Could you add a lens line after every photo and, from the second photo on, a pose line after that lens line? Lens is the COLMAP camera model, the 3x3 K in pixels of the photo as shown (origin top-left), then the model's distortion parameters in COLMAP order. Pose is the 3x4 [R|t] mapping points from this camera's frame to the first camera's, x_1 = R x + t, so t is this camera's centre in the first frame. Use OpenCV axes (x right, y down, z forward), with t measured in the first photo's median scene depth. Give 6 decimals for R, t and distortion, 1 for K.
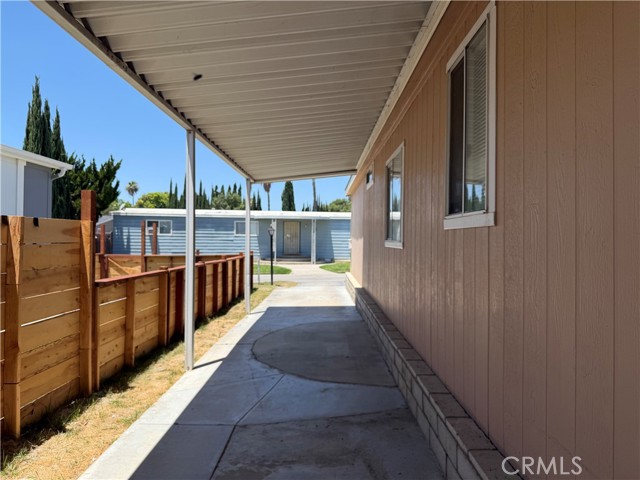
lens RADIAL K [[460.5, 0, 320.0], [0, 460.5, 240.0], [0, 0, 1]] dist [0.088858, -0.158644]
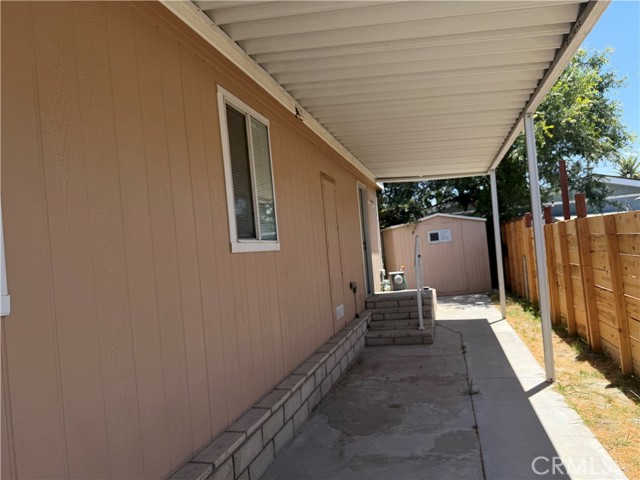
lens RADIAL K [[460.5, 0, 320.0], [0, 460.5, 240.0], [0, 0, 1]] dist [0.088858, -0.158644]
pose [[-0.963642, 0.079305, 0.255157, -0.174510], [0.076362, 0.996850, -0.021438, -0.016192], [-0.256053, -0.001175, -0.966662, 2.100007]]
